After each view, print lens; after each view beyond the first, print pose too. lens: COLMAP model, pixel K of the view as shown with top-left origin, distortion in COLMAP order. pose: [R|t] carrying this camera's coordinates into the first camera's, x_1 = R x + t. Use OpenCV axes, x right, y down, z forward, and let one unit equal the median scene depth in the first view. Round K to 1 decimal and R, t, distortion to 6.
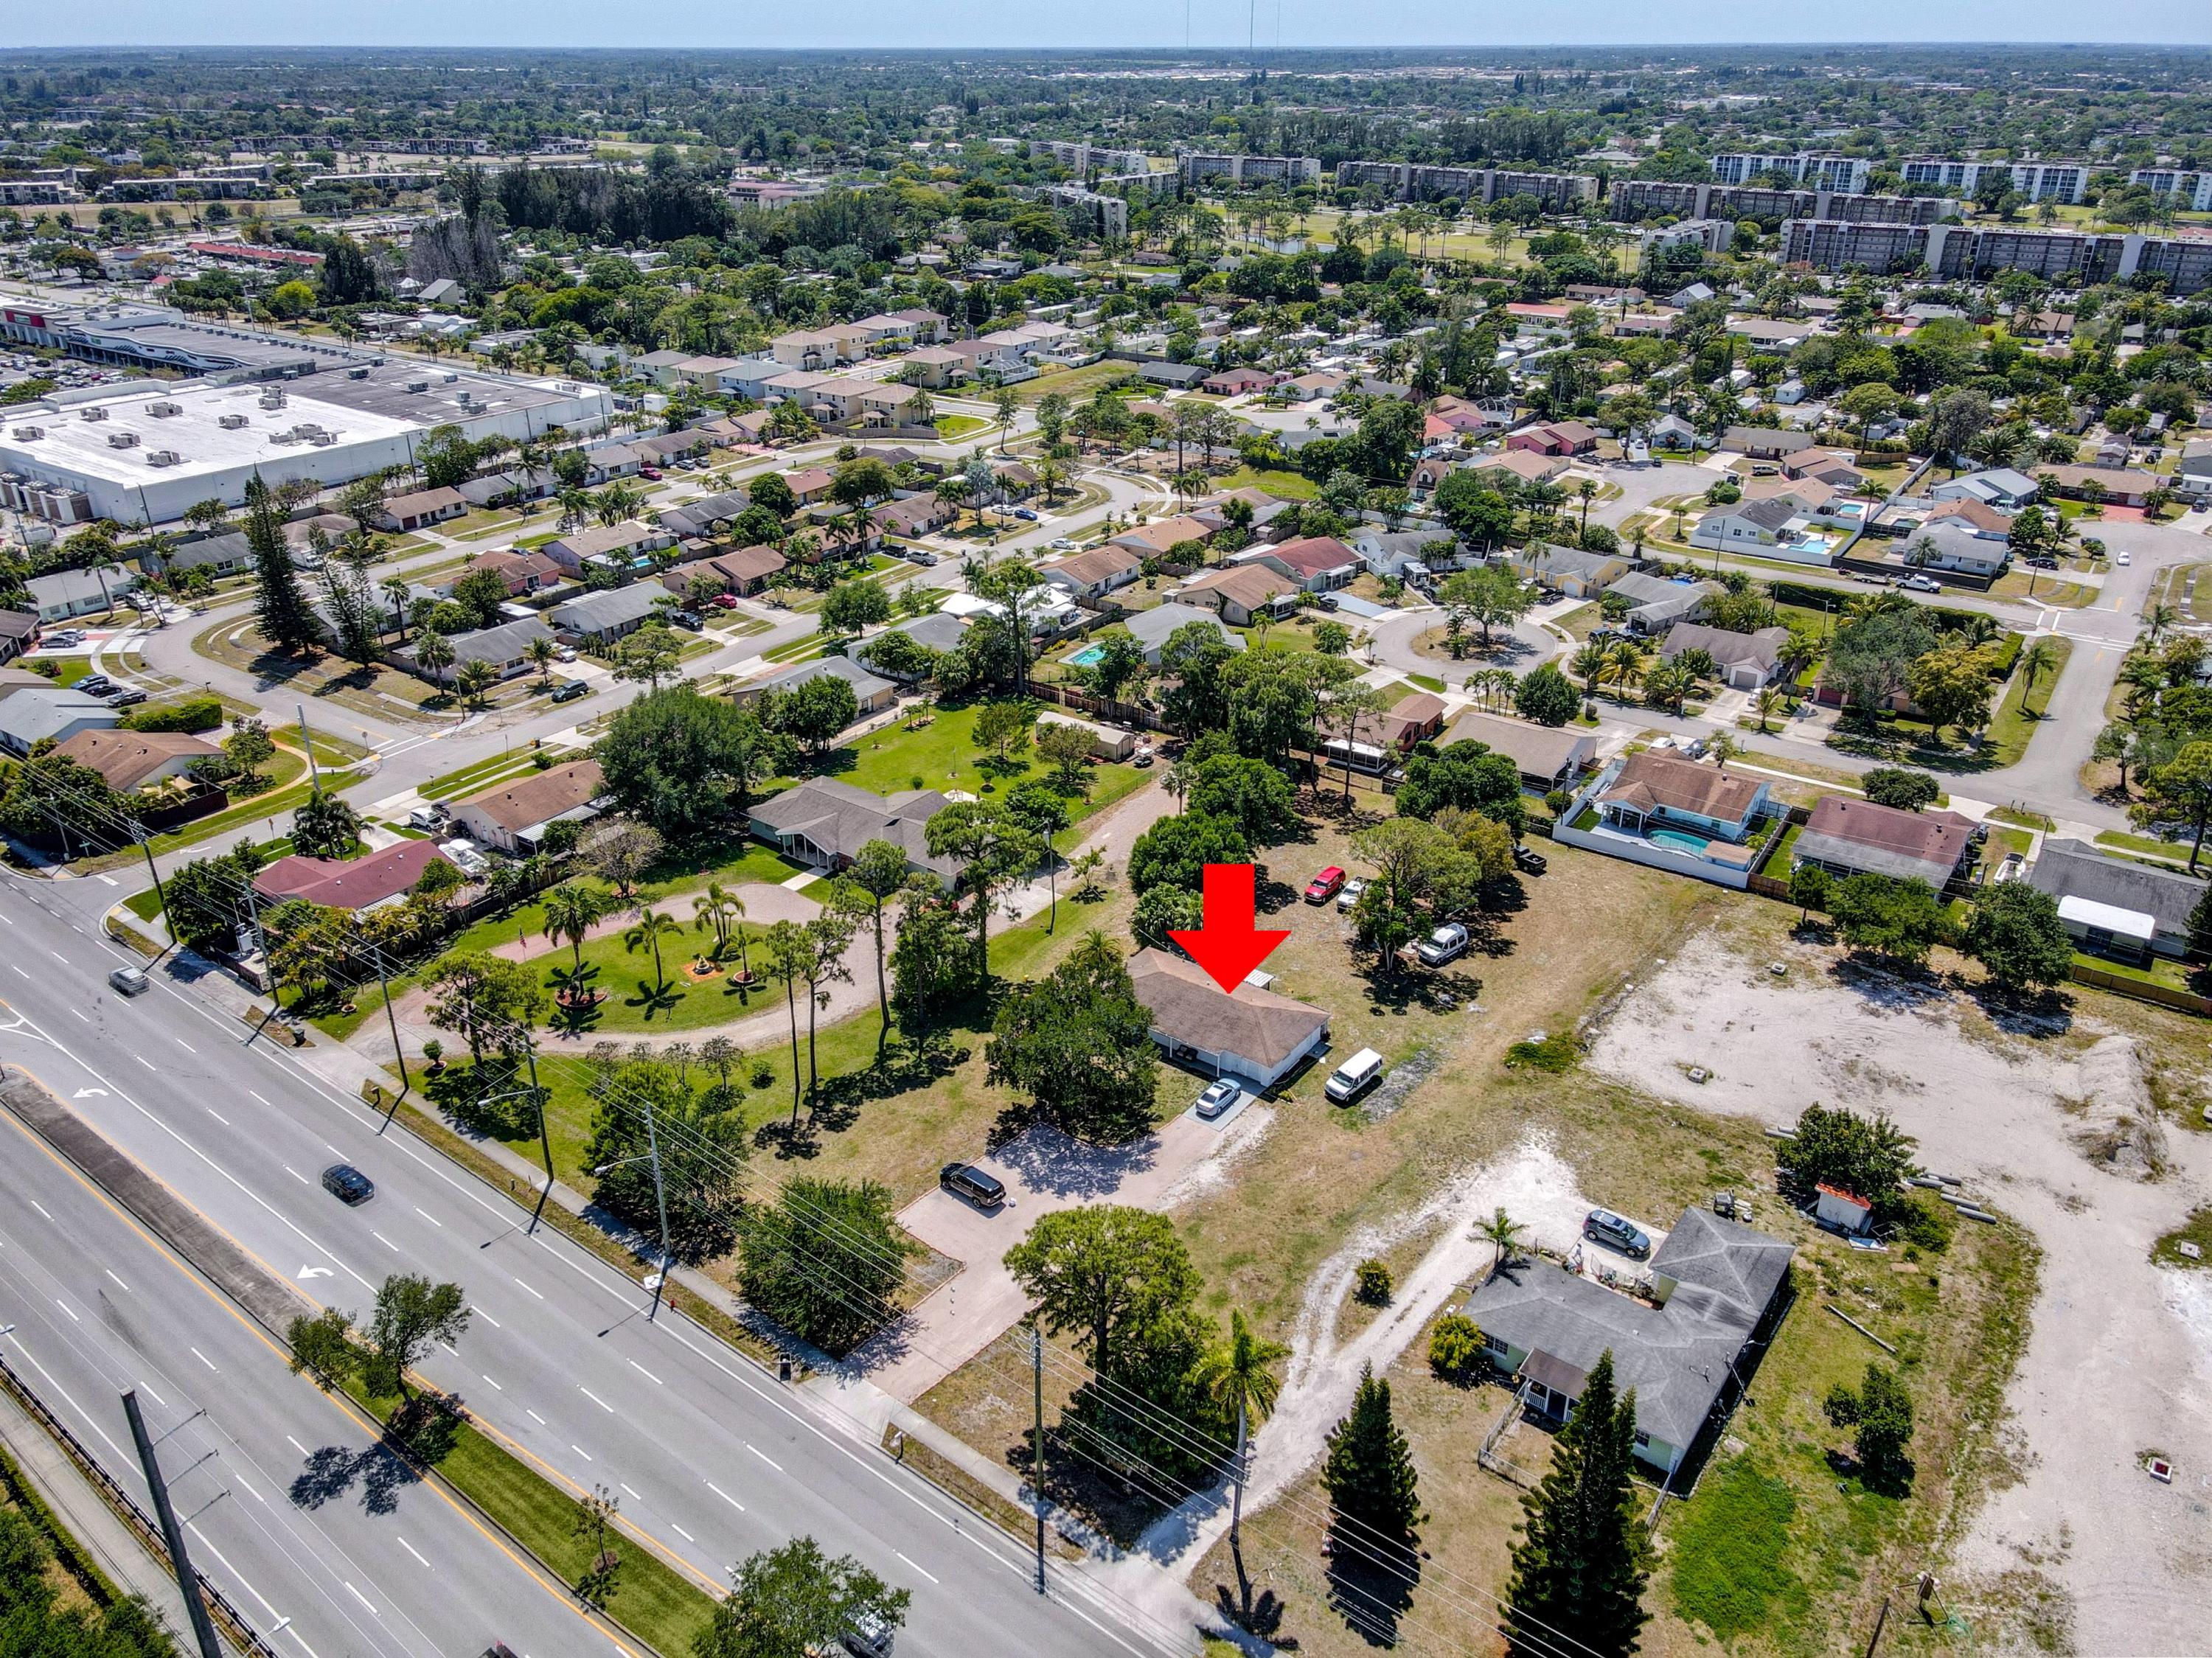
lens RADIAL K [[1570.8, 0, 1106.0], [0, 1570.8, 829.0], [0, 0, 1]] dist [-0.029232, 0.060913]
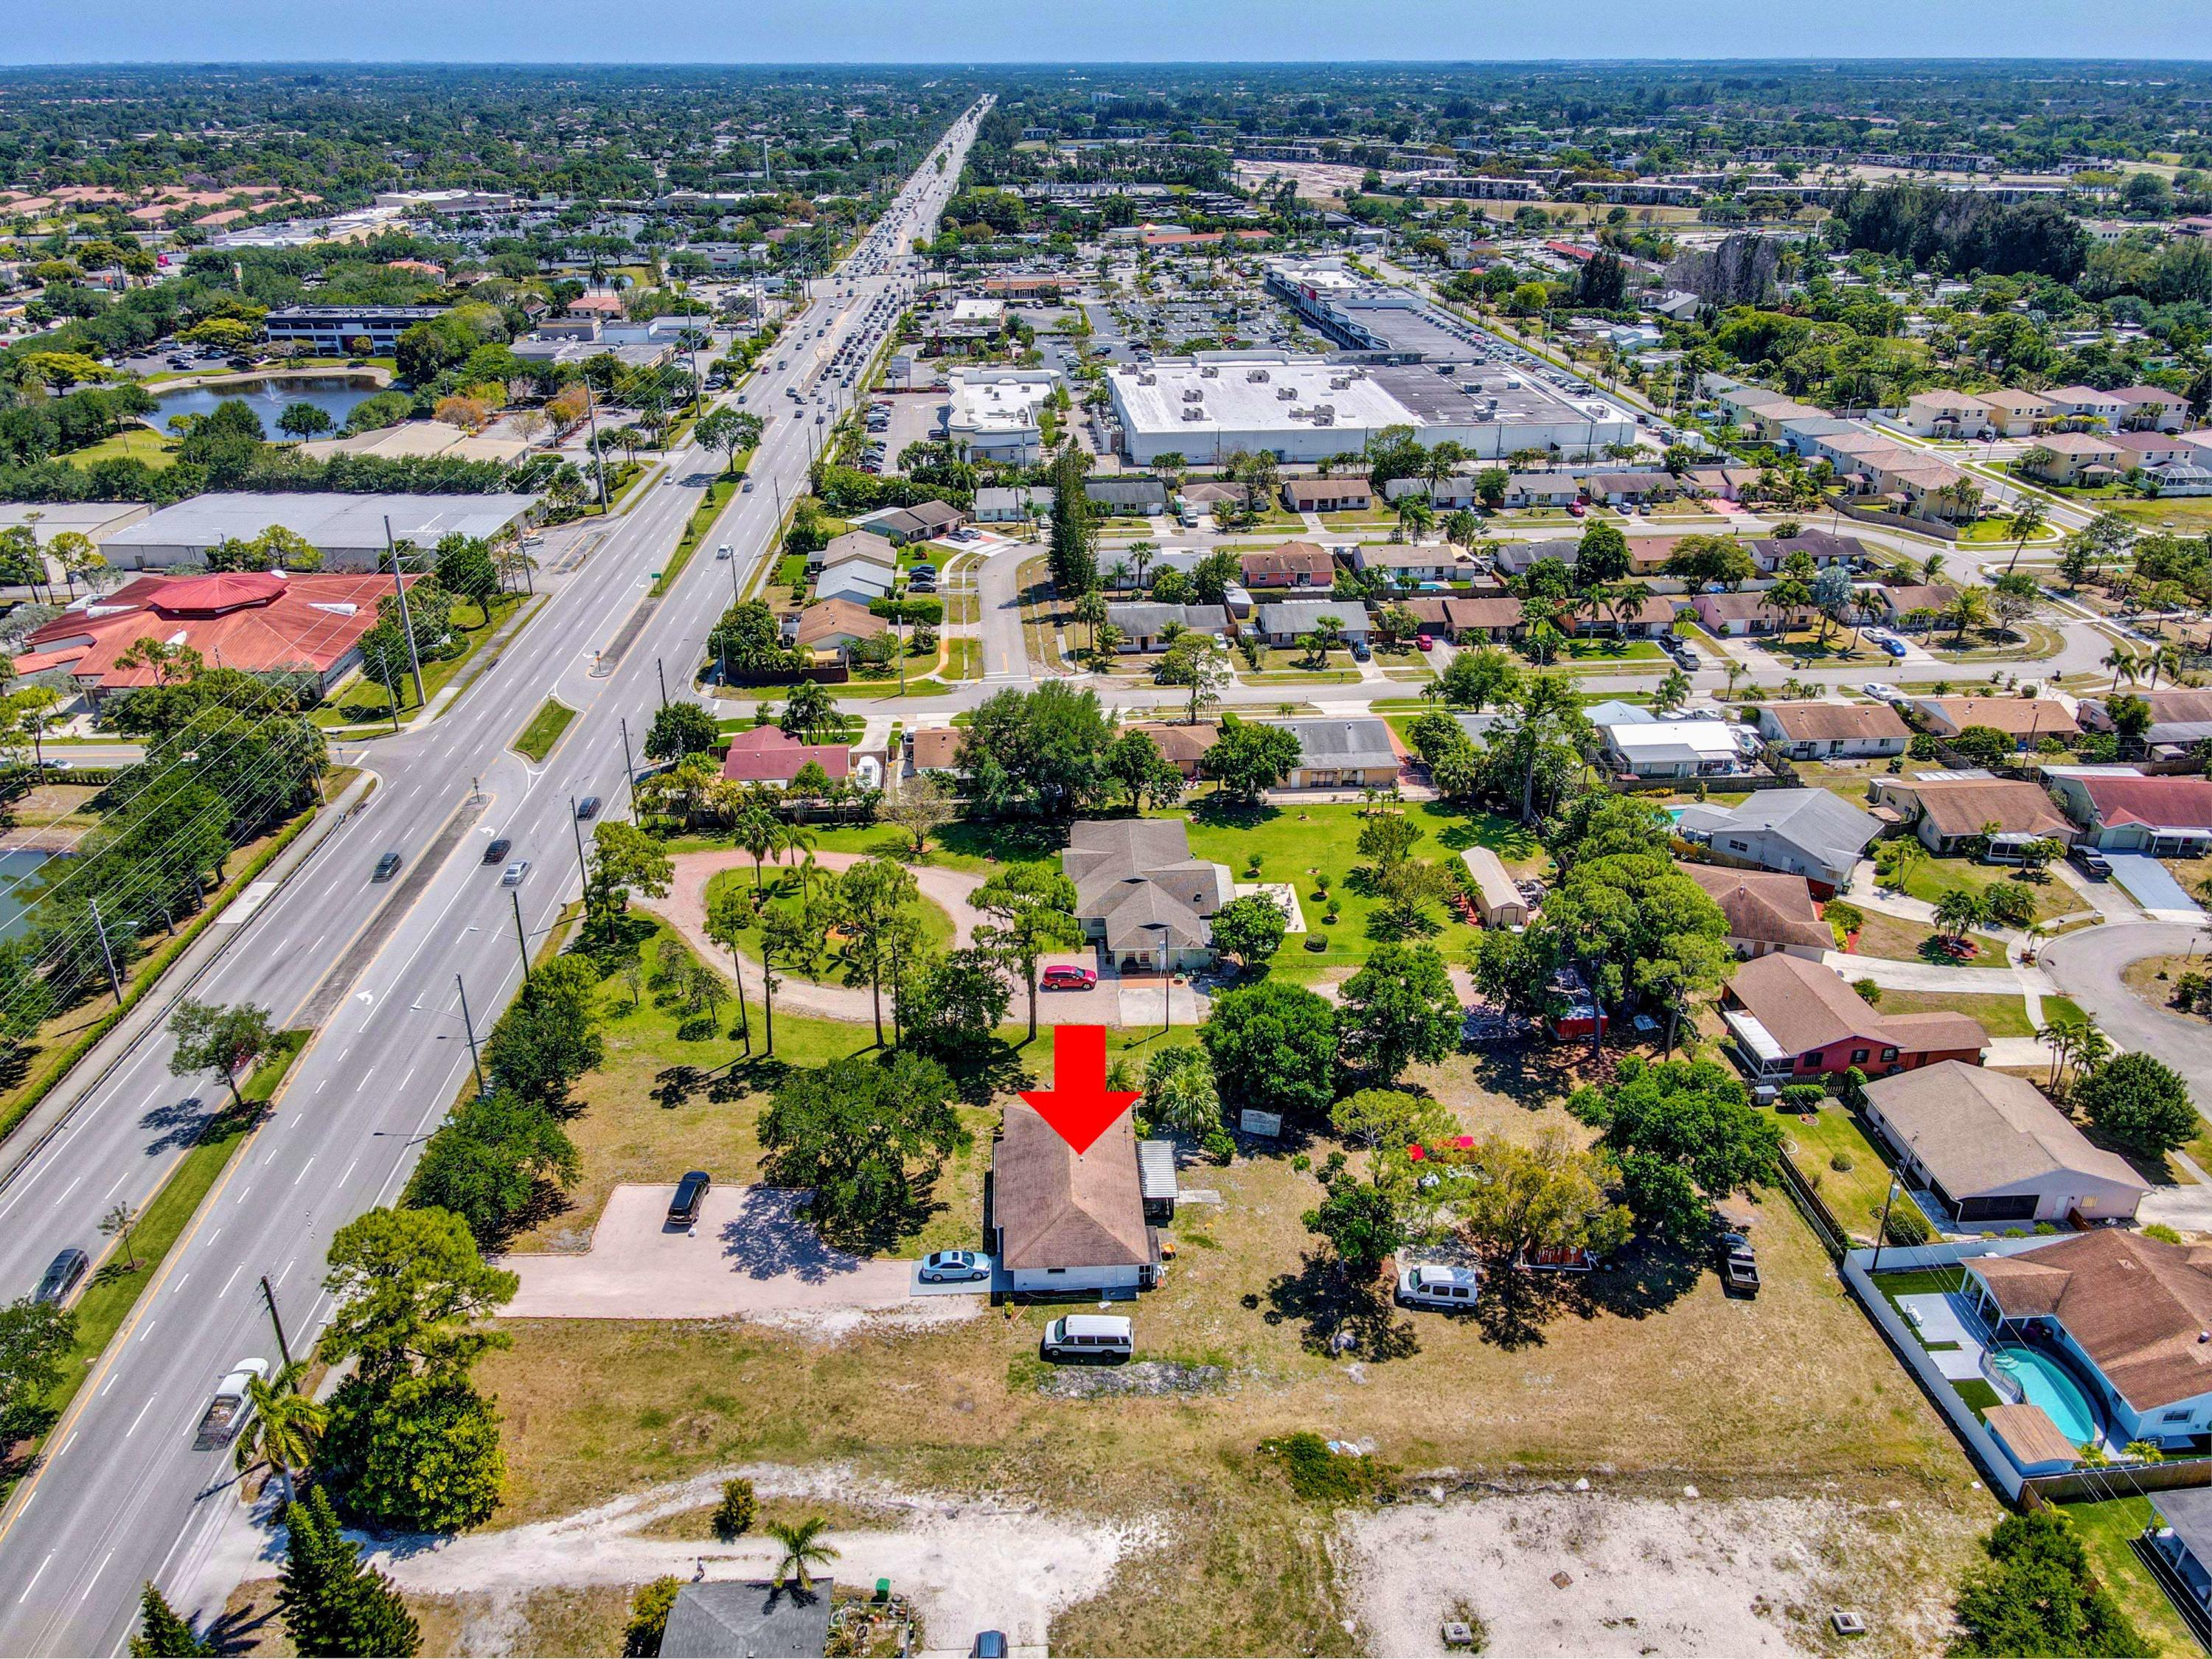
lens RADIAL K [[1610.6, 0, 1106.0], [0, 1610.6, 829.5], [0, 0, 1]] dist [0.005801, 0.004324]
pose [[0.645237, 0.330900, -0.688603, 0.599926], [-0.342140, 0.931052, 0.126813, -0.176581], [0.683088, 0.153774, 0.713964, 0.356169]]
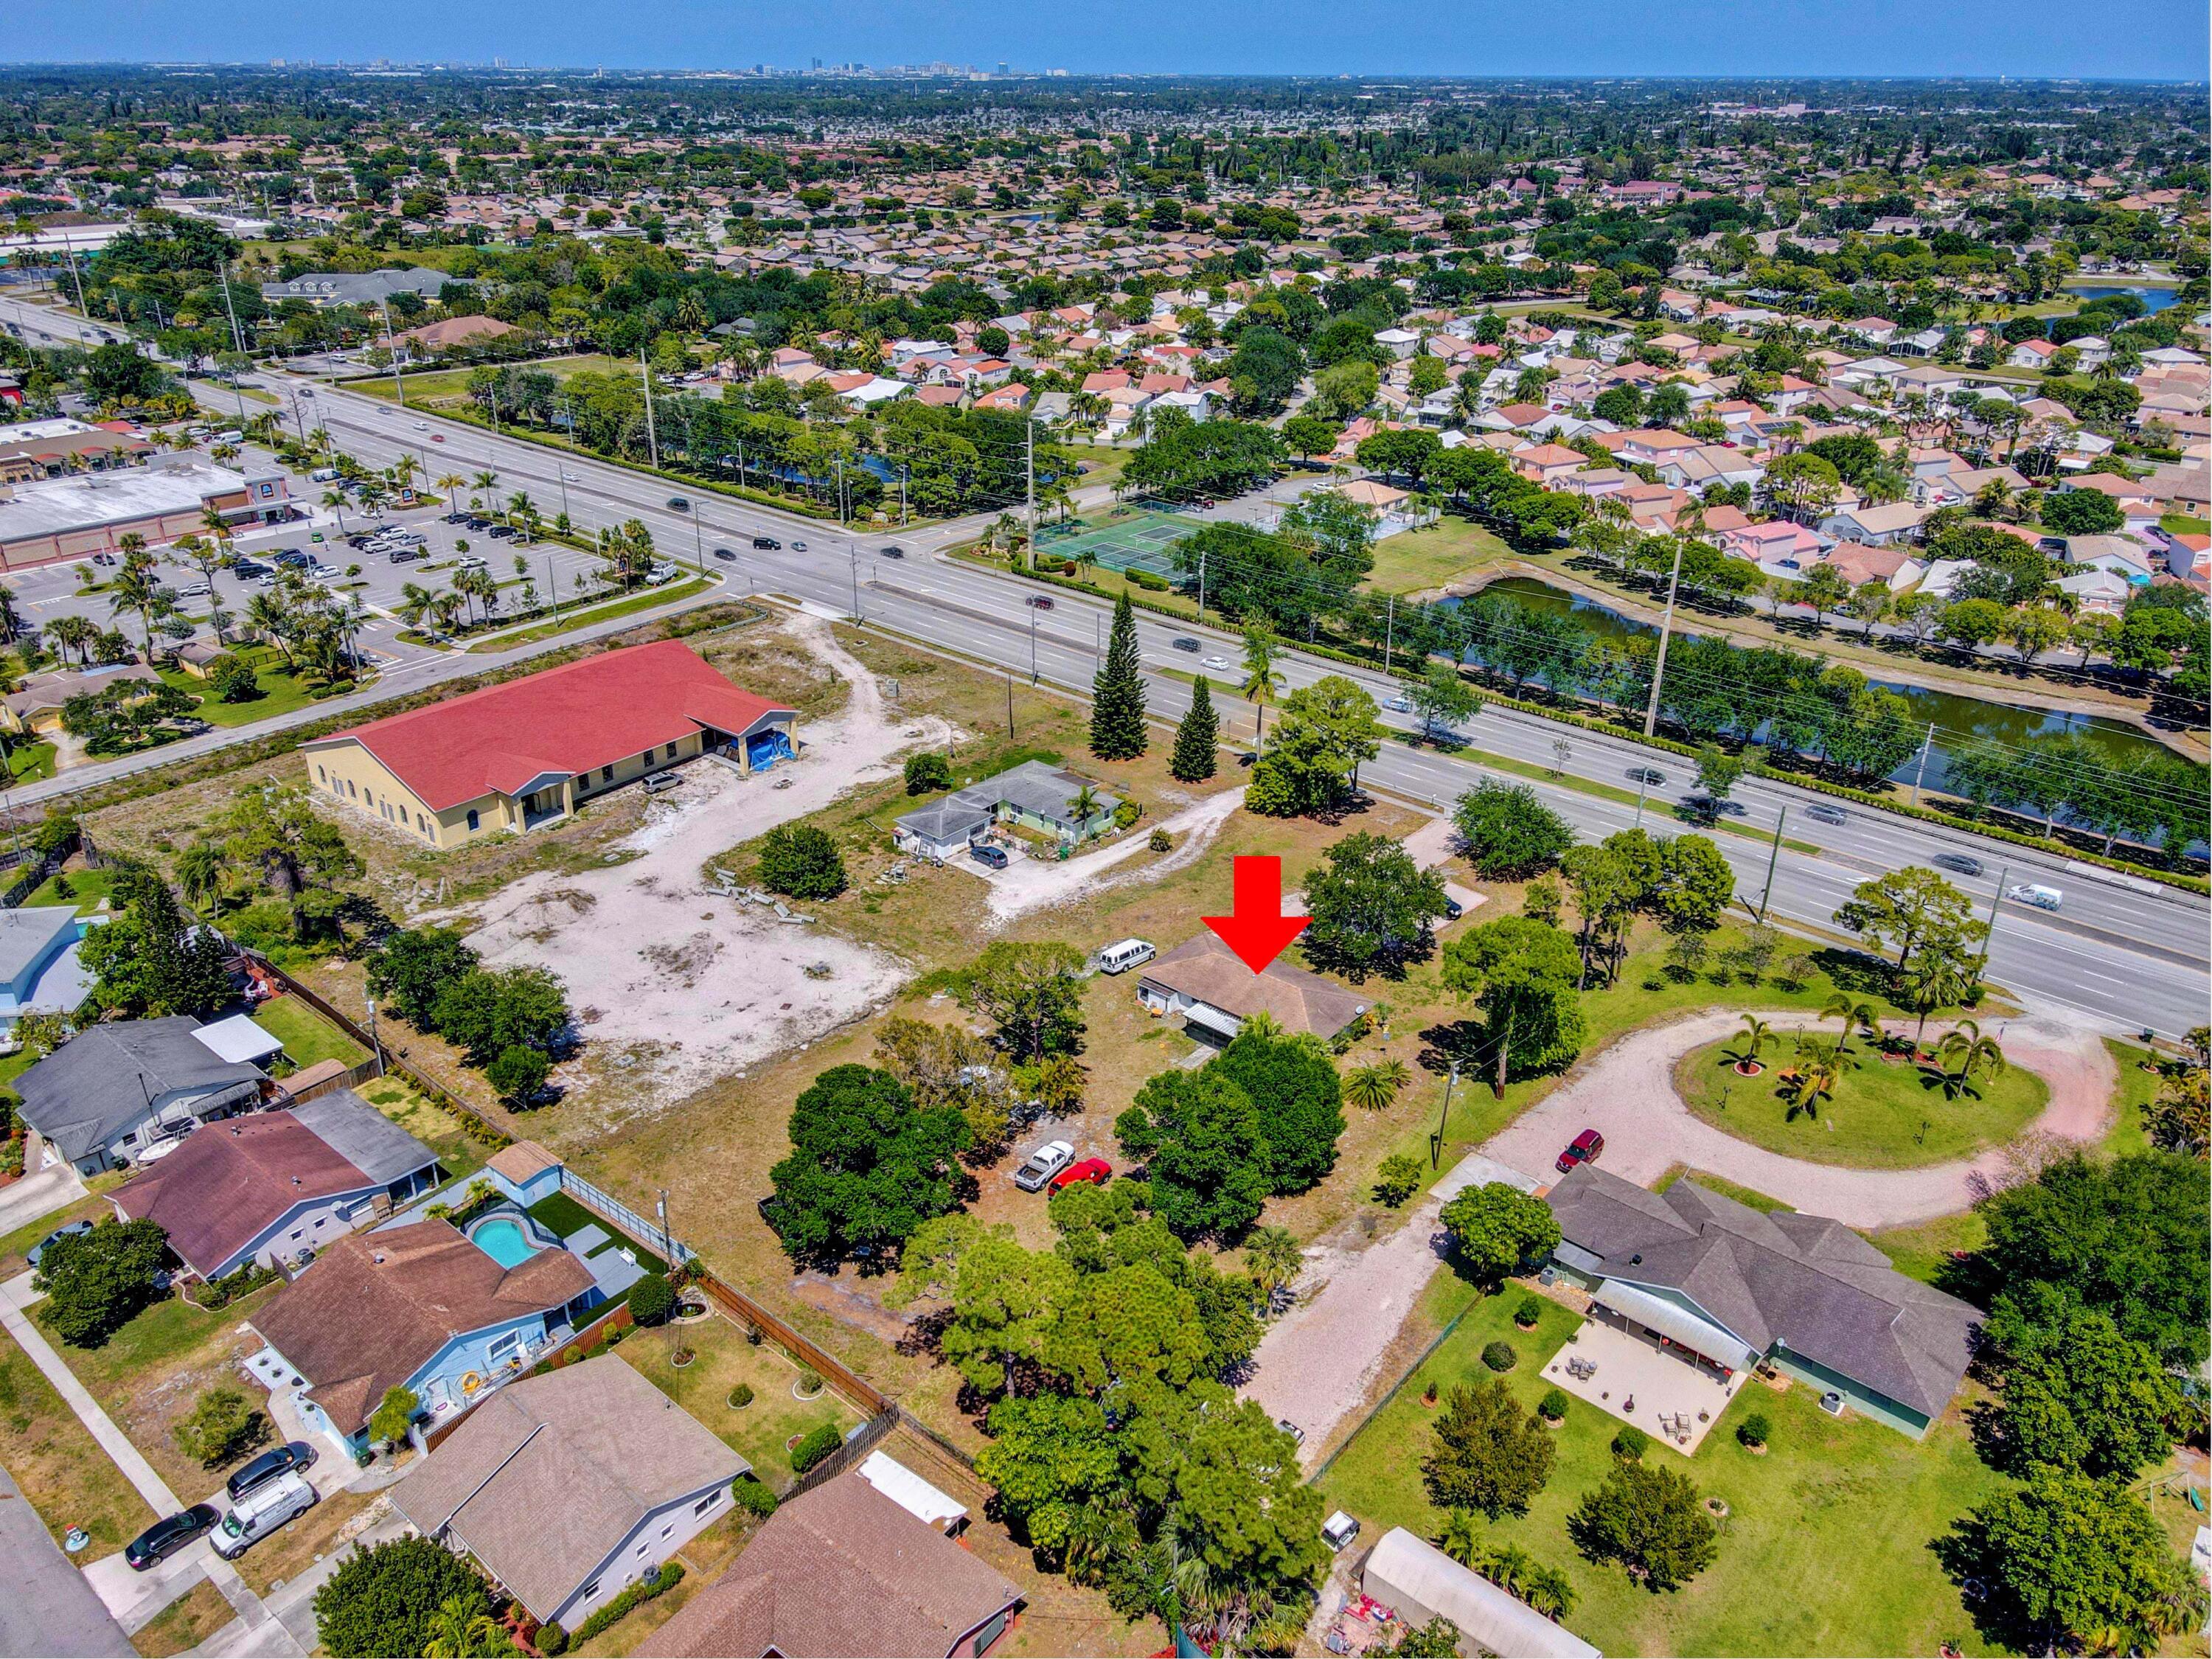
lens RADIAL K [[1630.8, 0, 1106.0], [0, 1630.8, 829.5], [0, 0, 1]] dist [-0.007014, 0.061298]
pose [[-0.998340, -0.026536, 0.051119, 0.111005], [0.023989, 0.615318, 0.787914, -0.786233], [-0.052363, 0.787832, -0.613660, 1.550048]]
